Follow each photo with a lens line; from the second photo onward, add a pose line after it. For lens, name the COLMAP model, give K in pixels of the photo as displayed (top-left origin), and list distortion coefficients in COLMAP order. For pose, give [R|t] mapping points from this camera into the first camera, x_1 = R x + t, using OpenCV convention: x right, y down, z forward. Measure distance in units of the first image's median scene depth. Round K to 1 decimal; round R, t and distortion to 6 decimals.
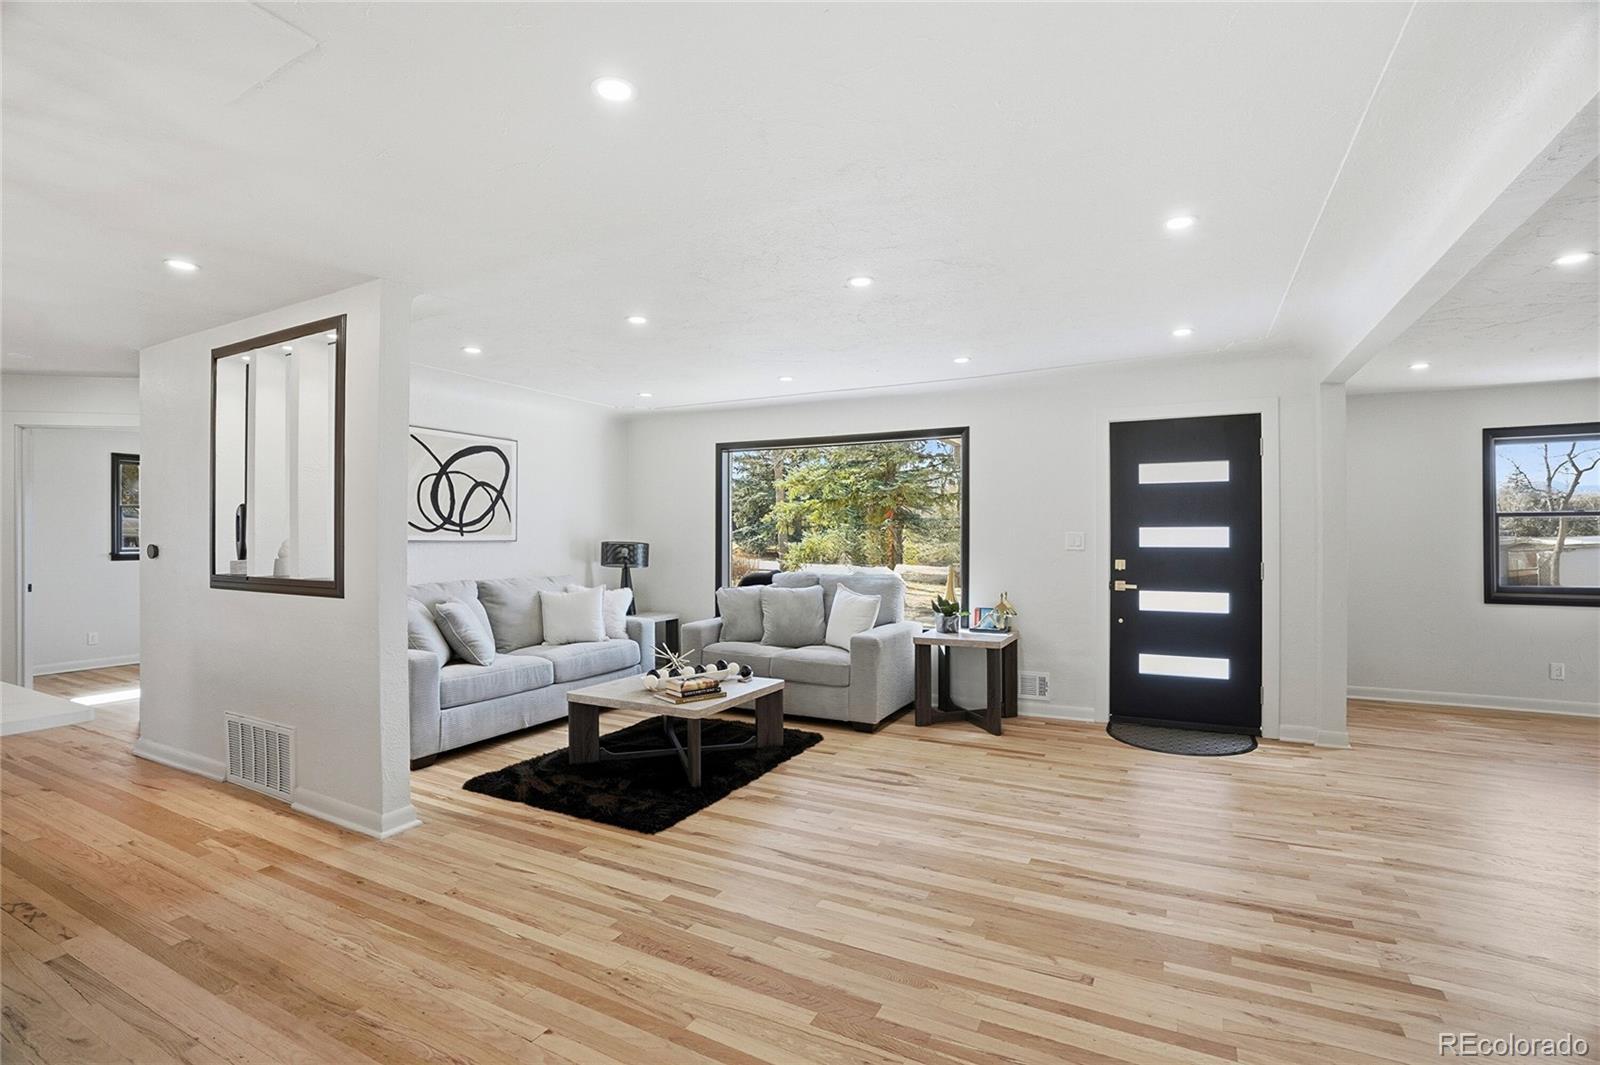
lens RADIAL K [[748.3, 0, 796.1], [0, 748.3, 533.7], [0, 0, 1]] dist [-0.074362, 0.031750]
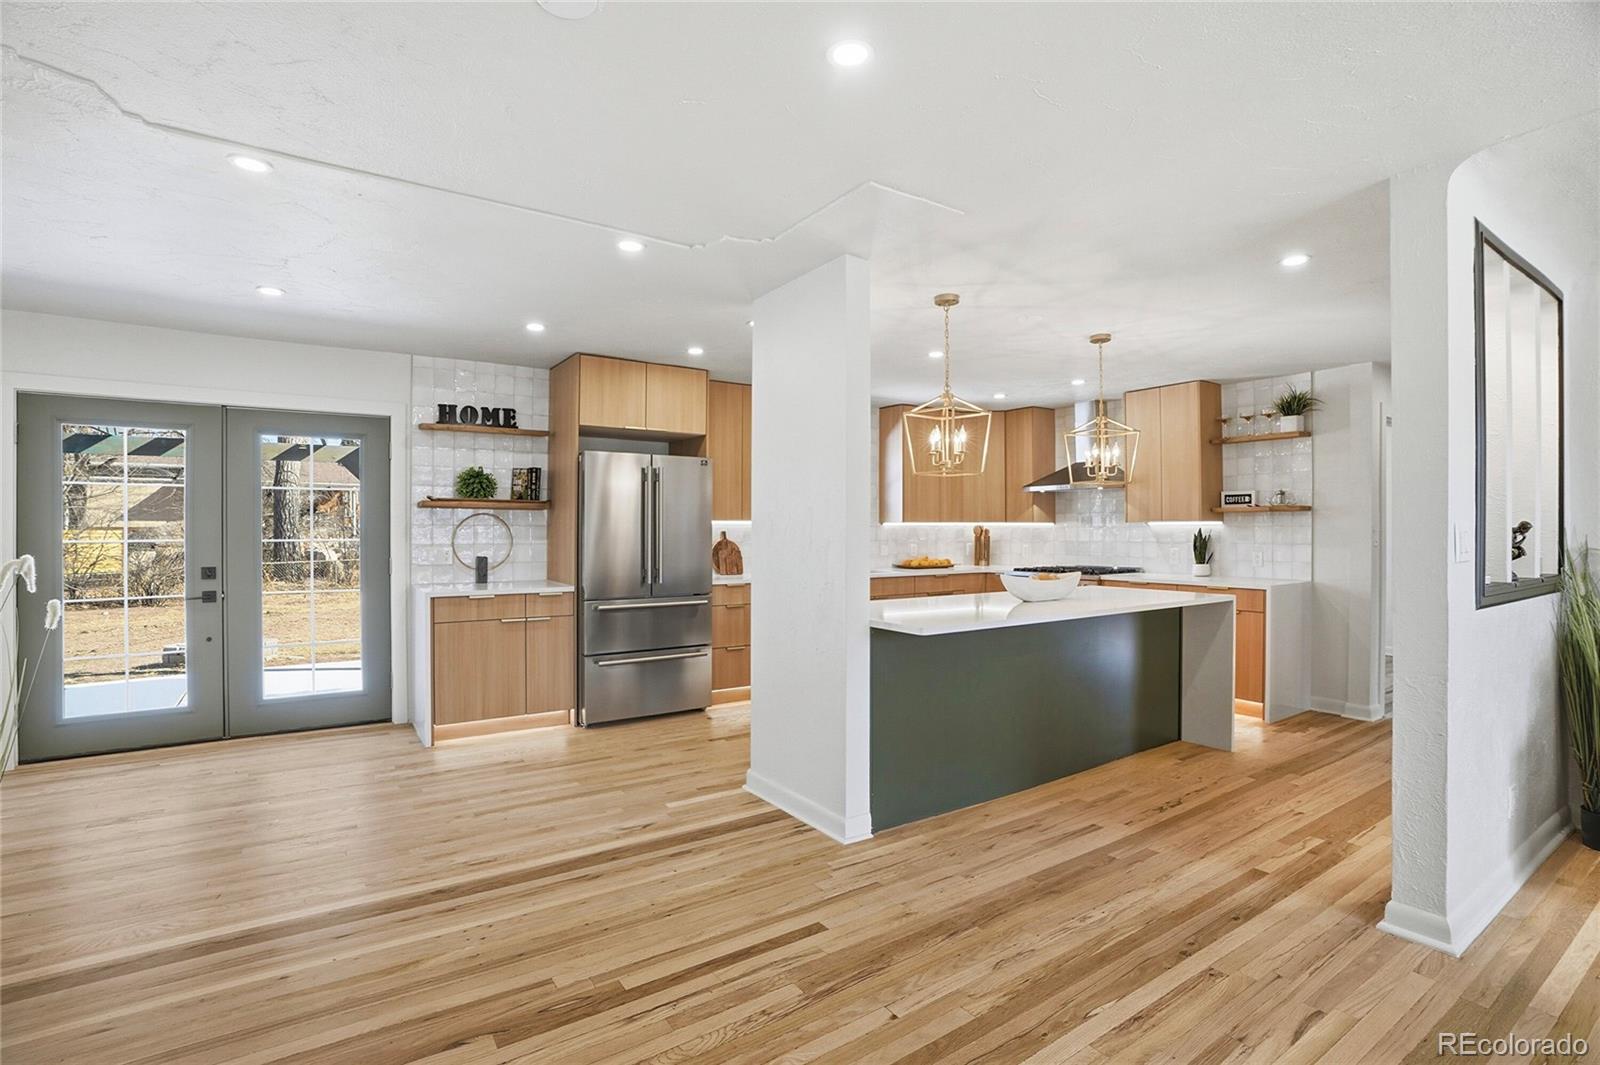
lens RADIAL K [[748.3, 0, 796.1], [0, 748.3, 533.7], [0, 0, 1]] dist [-0.074362, 0.031750]
pose [[-0.472813, 0.002626, -0.881159, 0.260587], [0.001405, 0.999997, 0.002226, 0.006296], [0.881162, -0.000186, -0.472815, 0.580898]]
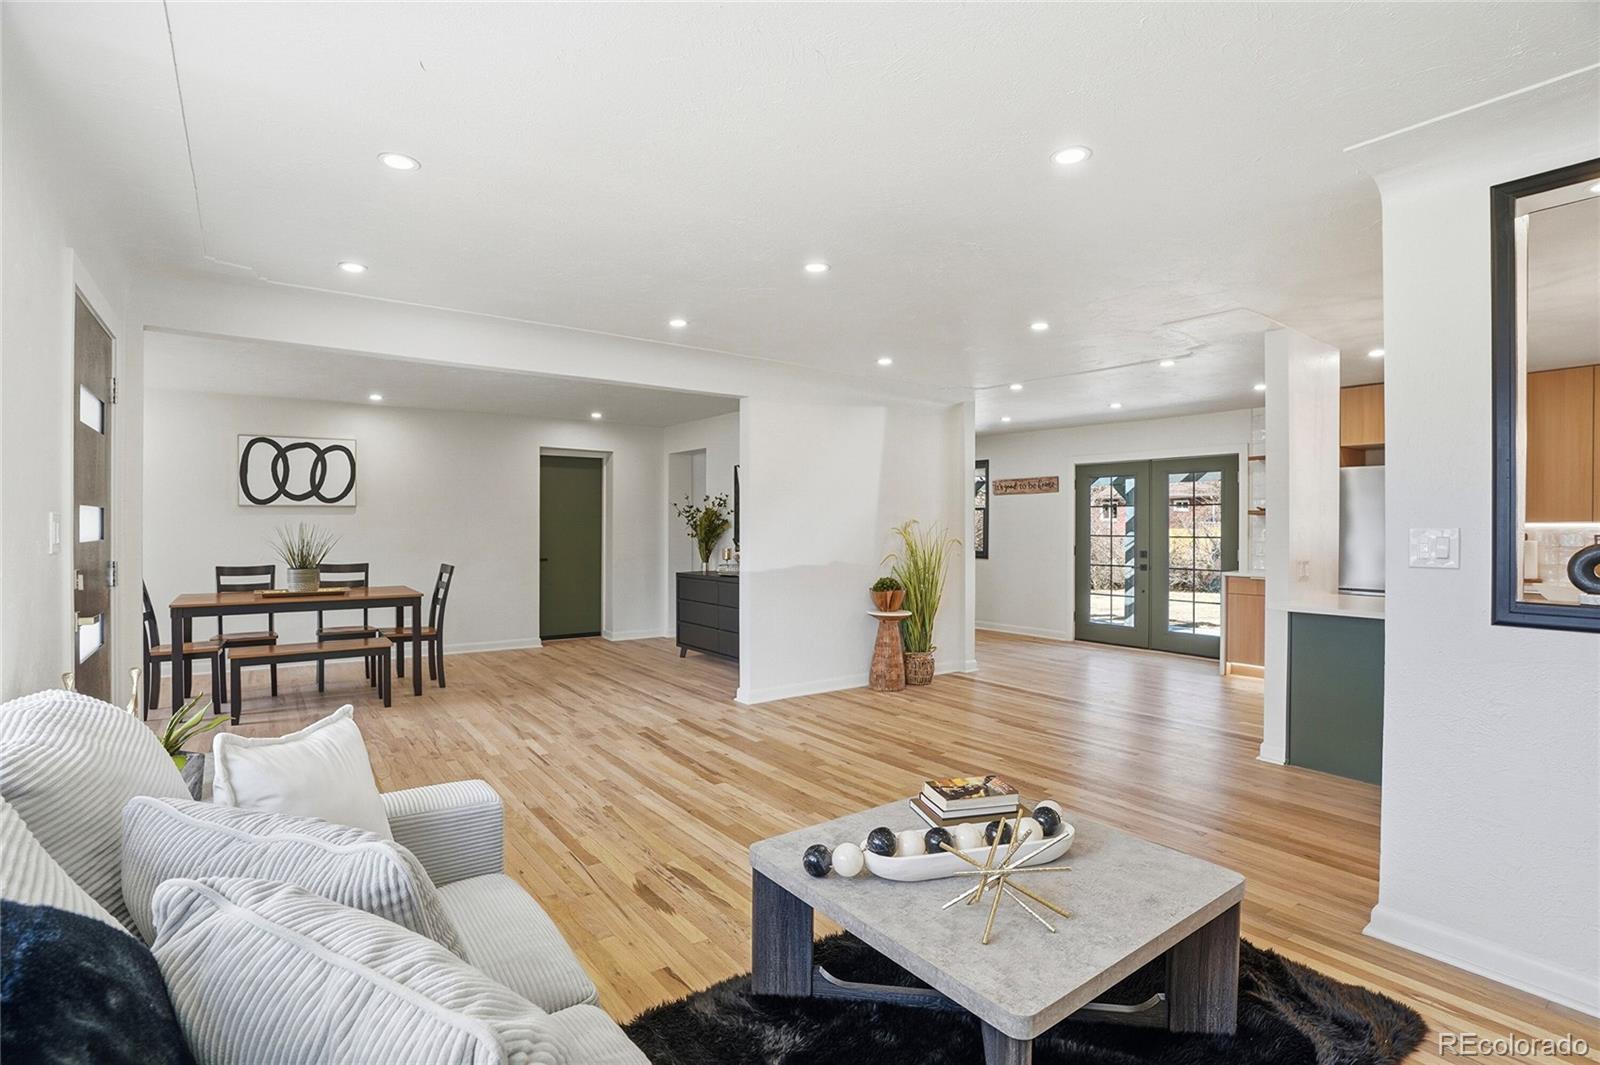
lens RADIAL K [[748.3, 0, 796.1], [0, 748.3, 533.7], [0, 0, 1]] dist [-0.074362, 0.031750]
pose [[-0.901690, -0.007420, 0.432320, -0.229153], [-0.005907, 0.999971, 0.004842, 0.007015], [-0.432343, 0.001812, -0.901707, 1.380289]]
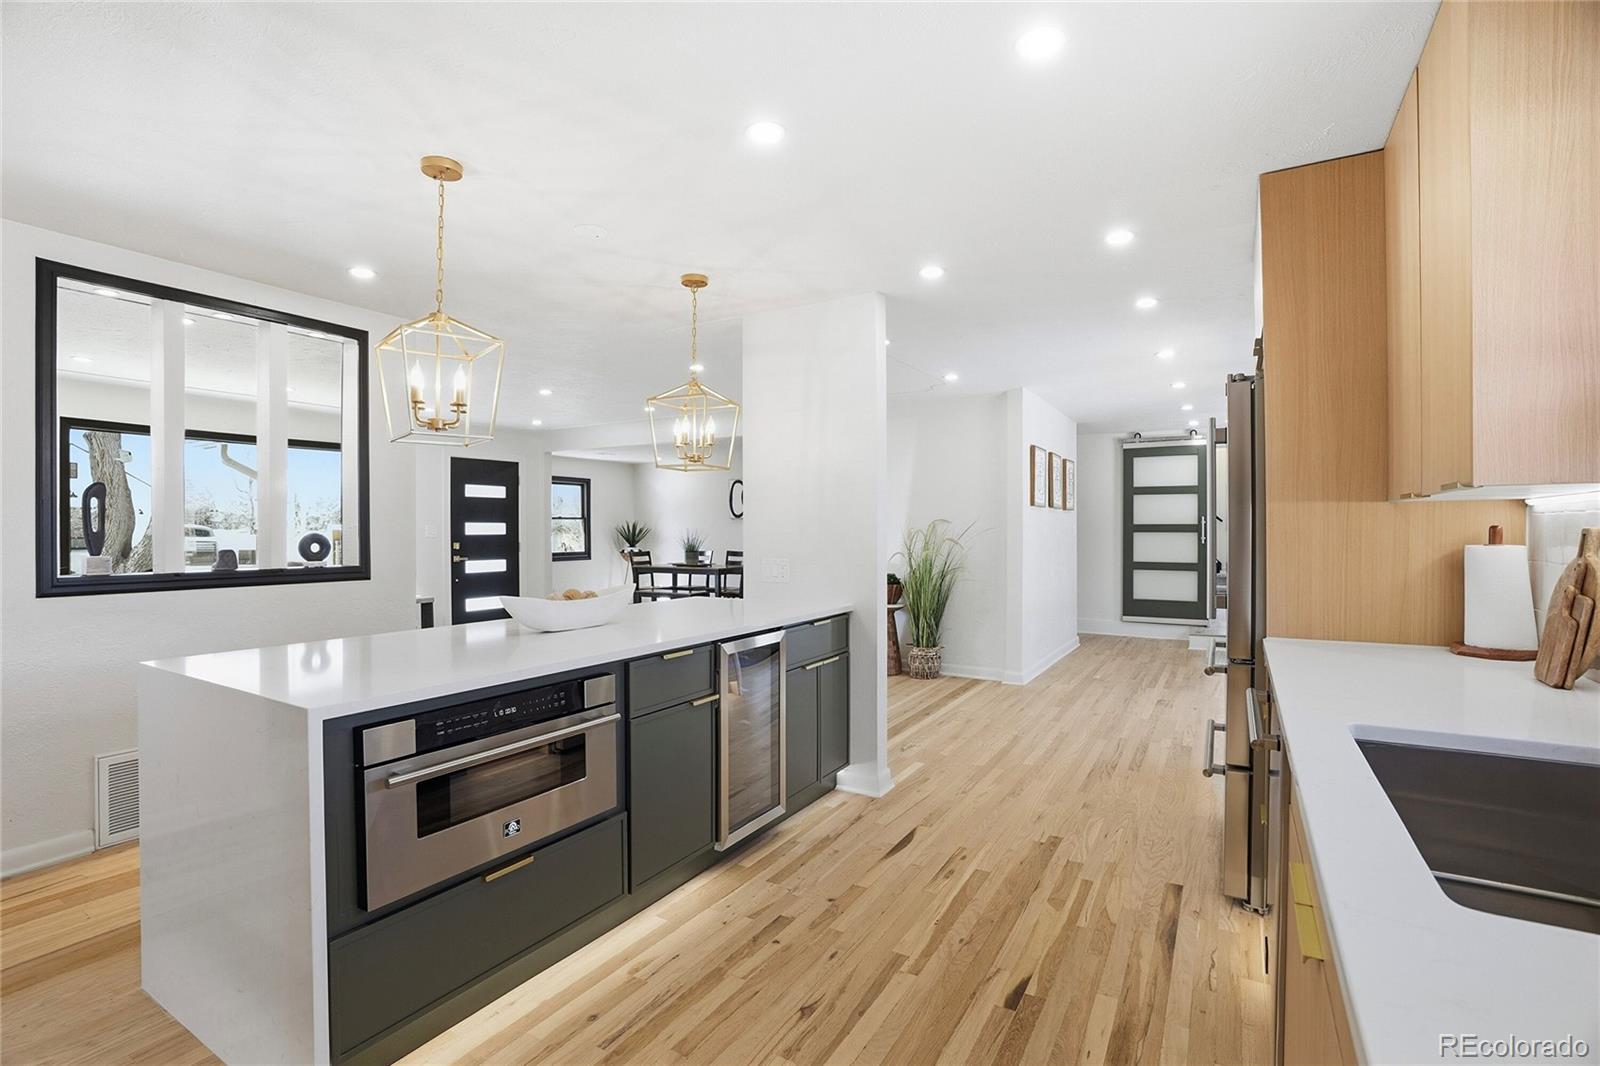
lens RADIAL K [[748.3, 0, 796.1], [0, 748.3, 534.2], [0, 0, 1]] dist [-0.074362, 0.031750]
pose [[0.047999, -0.006092, 0.998829, -1.288626], [-0.001725, 0.999979, 0.006182, 0.006047], [-0.998846, -0.002020, 0.047987, 0.201600]]
